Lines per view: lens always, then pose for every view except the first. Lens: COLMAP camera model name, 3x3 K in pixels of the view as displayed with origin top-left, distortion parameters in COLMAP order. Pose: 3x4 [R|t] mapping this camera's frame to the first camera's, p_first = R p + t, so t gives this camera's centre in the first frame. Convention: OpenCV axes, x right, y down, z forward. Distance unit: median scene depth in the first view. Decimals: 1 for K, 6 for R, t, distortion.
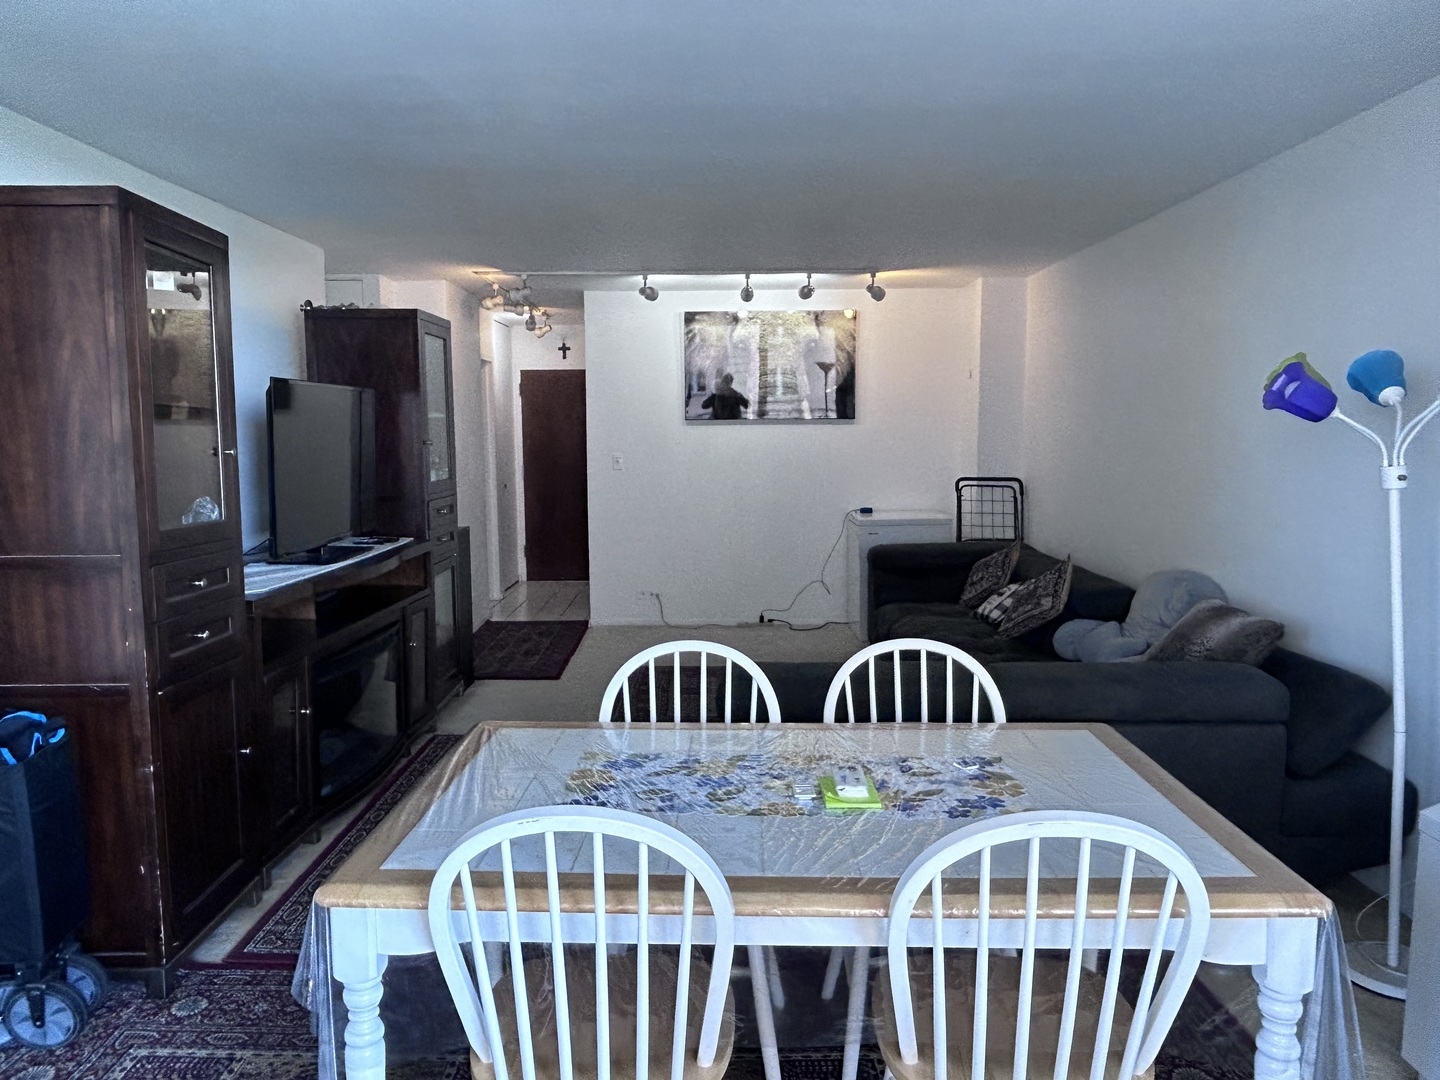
lens RADIAL K [[946.7, 0, 712.1], [0, 946.7, 539.3], [0, 0, 1]] dist [-0.004325, -0.001454]
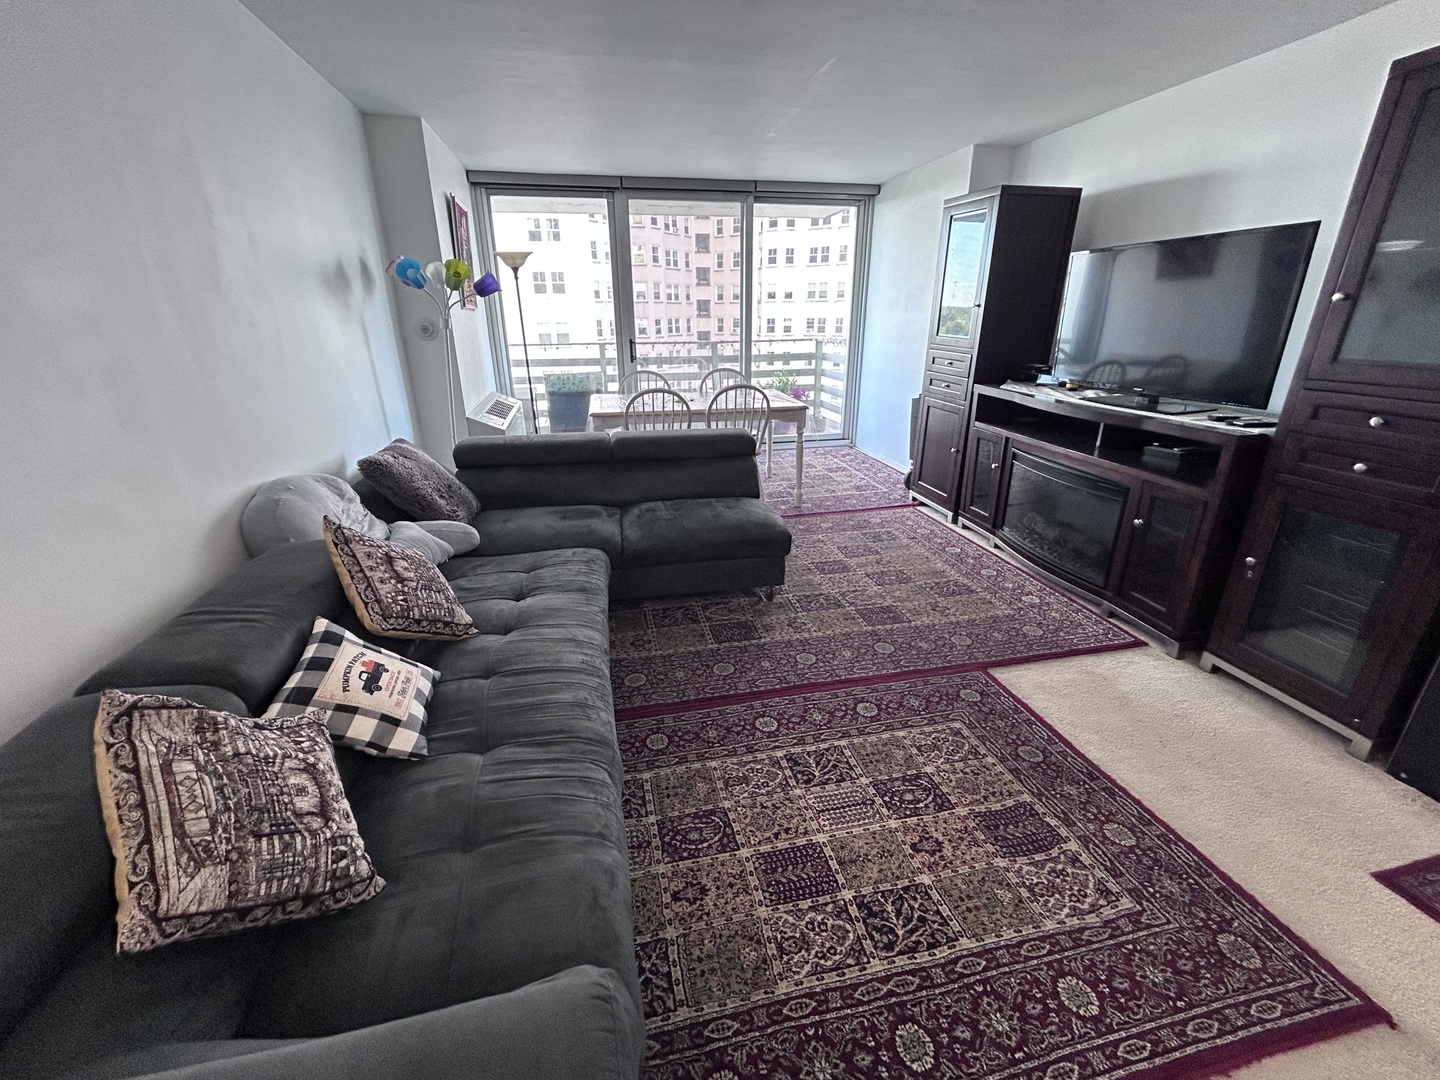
lens RADIAL K [[586.1, 0, 716.9], [0, 586.1, 539.9], [0, 0, 1]] dist [-0.002261, -0.000103]
pose [[-0.976484, 0.091619, -0.195151, 0.151734], [-0.008794, 0.887524, 0.460677, -0.098386], [0.215408, 0.451560, -0.865848, 0.971567]]
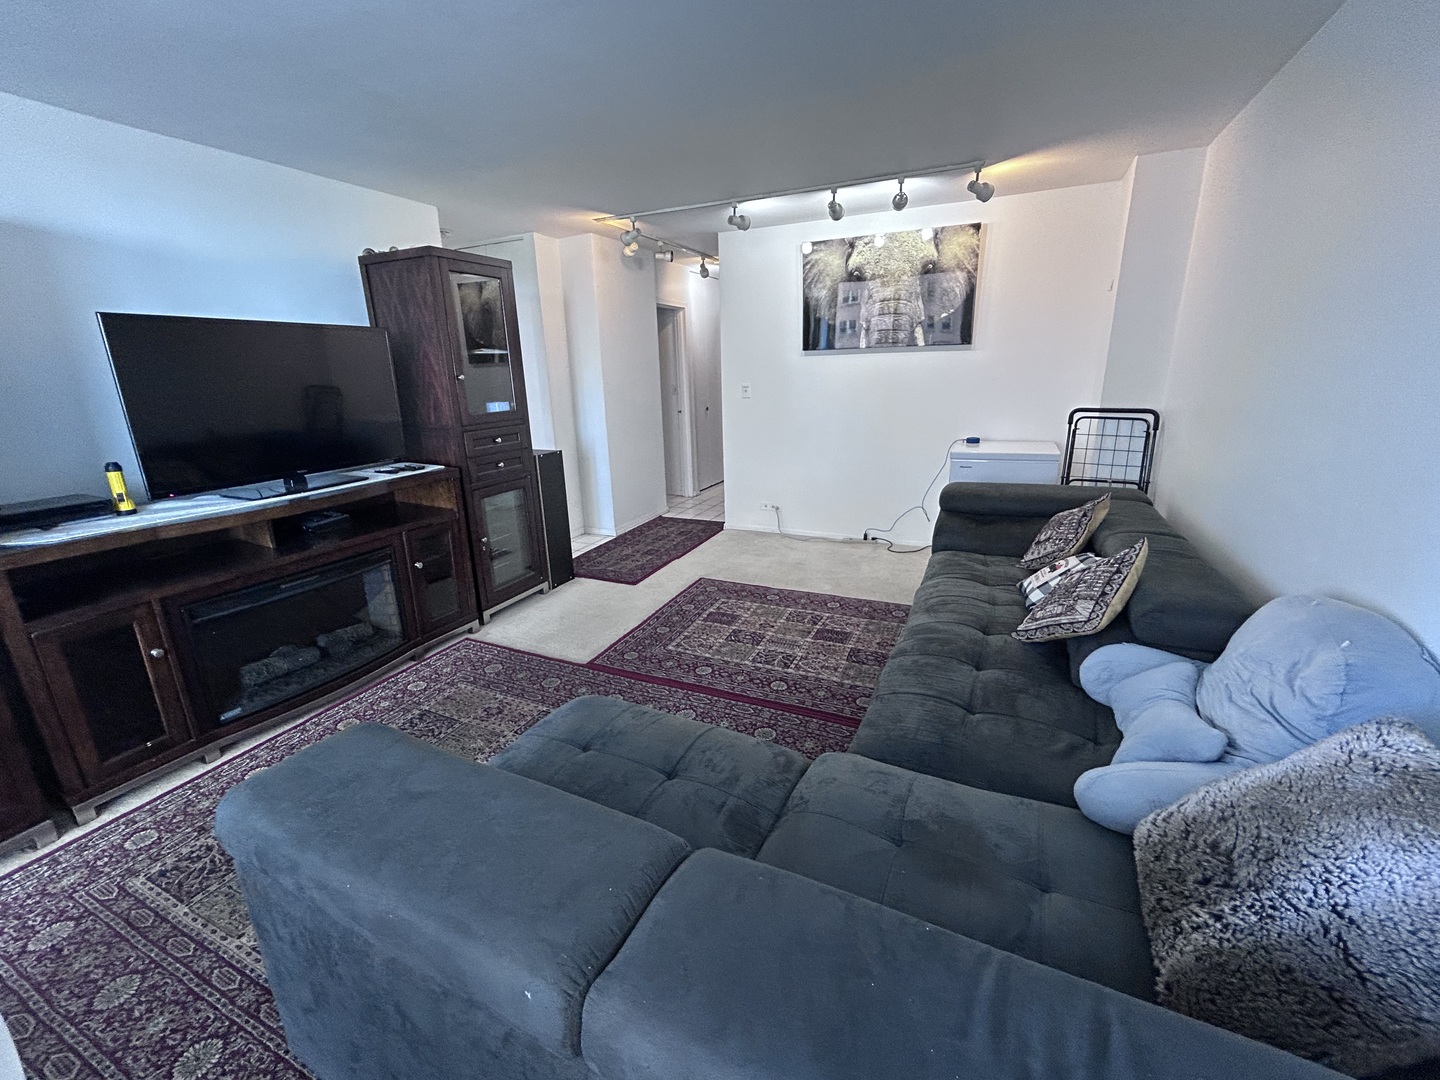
lens RADIAL K [[586.1, 0, 725.1], [0, 586.1, 529.7], [0, 0, 1]] dist [-0.002261, -0.000103]
pose [[0.912586, 0.091636, -0.398484, 0.192844], [-0.025628, 0.985466, 0.167927, -0.037170], [0.408080, -0.143036, 0.901671, 0.358238]]
